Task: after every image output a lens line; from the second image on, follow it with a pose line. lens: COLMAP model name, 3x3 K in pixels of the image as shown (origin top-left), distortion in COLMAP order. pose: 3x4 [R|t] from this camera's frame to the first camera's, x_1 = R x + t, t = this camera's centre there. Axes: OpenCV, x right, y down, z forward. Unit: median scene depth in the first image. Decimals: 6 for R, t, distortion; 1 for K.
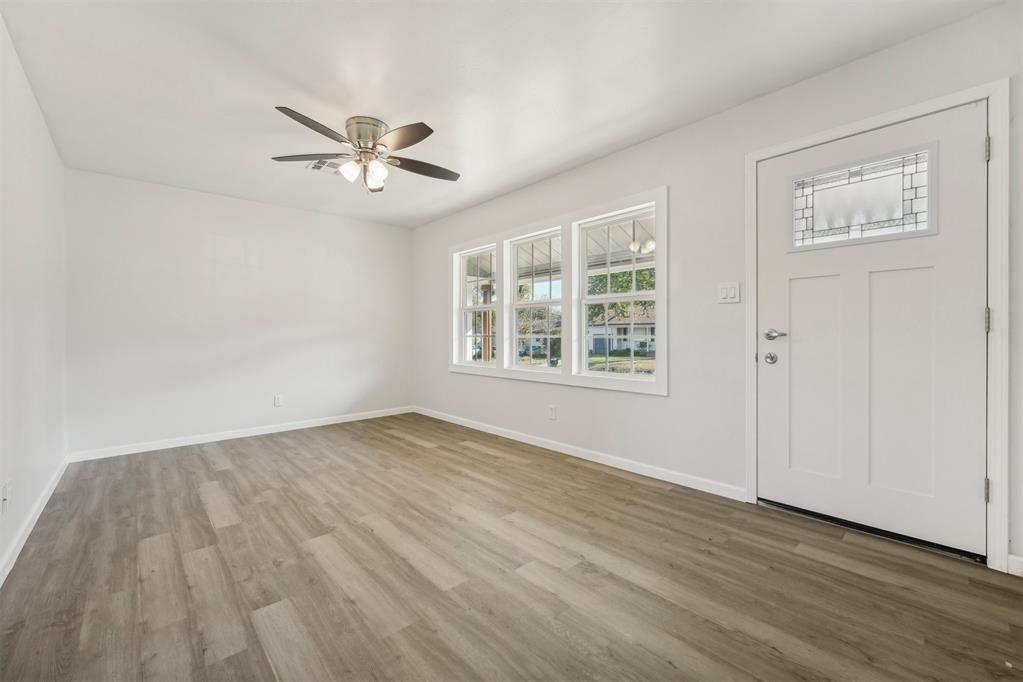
lens RADIAL K [[418.8, 0, 511.3], [0, 418.8, 338.5], [0, 0, 1]] dist [0.002493, 0.000137]
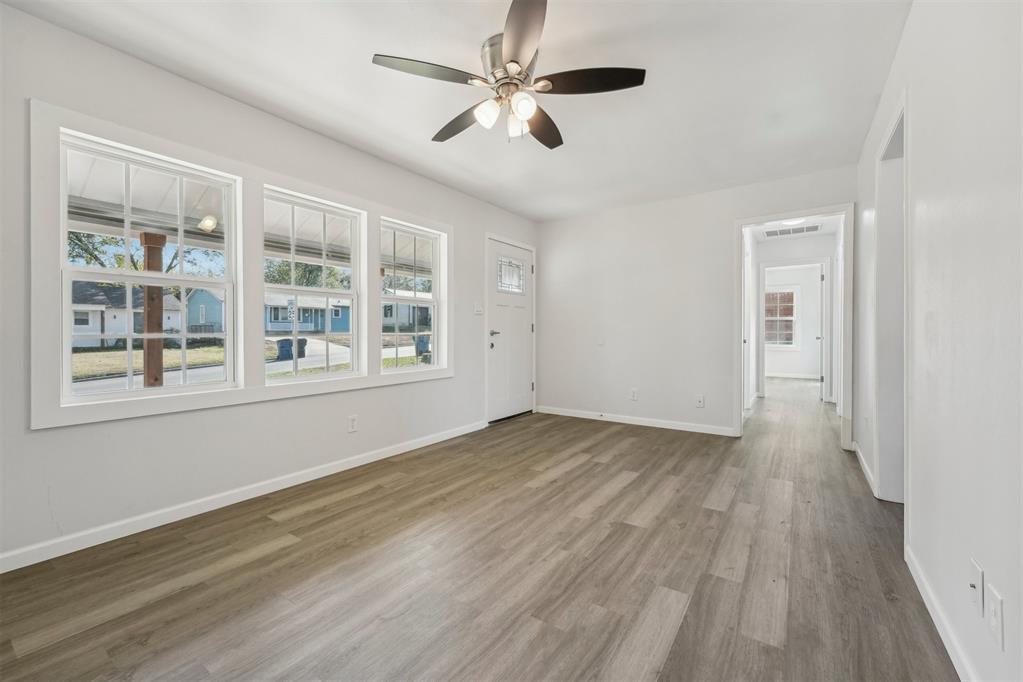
lens RADIAL K [[418.8, 0, 510.8], [0, 418.8, 337.3], [0, 0, 1]] dist [0.002493, 0.000137]
pose [[-0.229888, 0.000114, 0.973217, -1.225426], [0.013563, 0.999903, 0.003086, 0.004693], [-0.973123, 0.013909, -0.229867, 1.338650]]
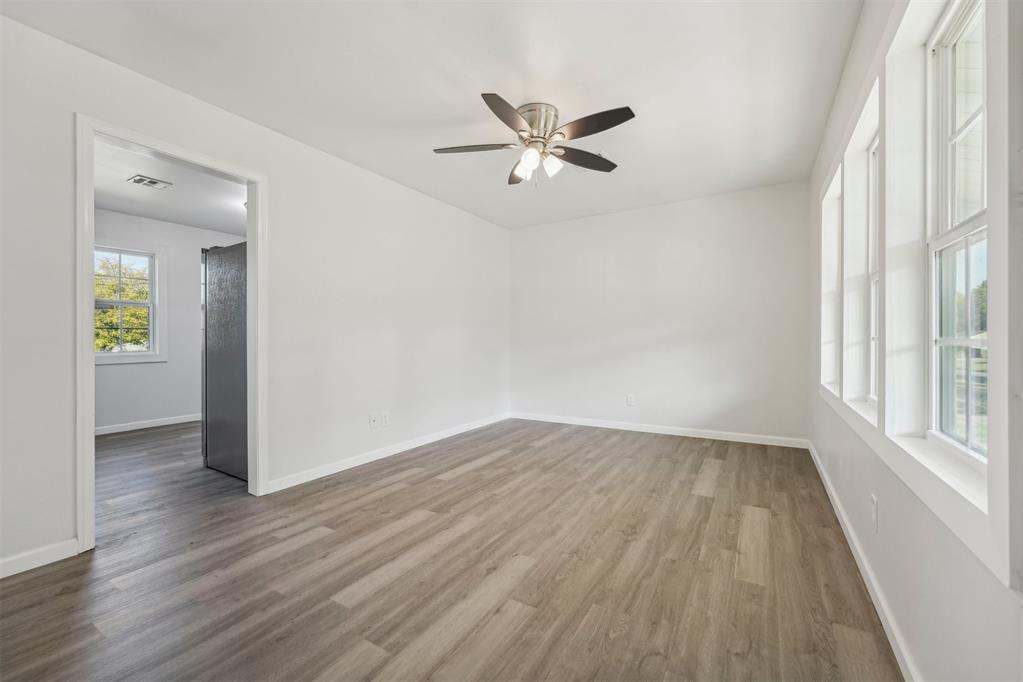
lens RADIAL K [[418.8, 0, 507.9], [0, 418.8, 337.1], [0, 0, 1]] dist [0.002493, 0.000137]
pose [[0.286700, 0.002825, -0.958016, 0.617126], [-0.006412, 0.999979, 0.001030, -0.007023], [0.957999, 0.005848, 0.286712, 0.767870]]
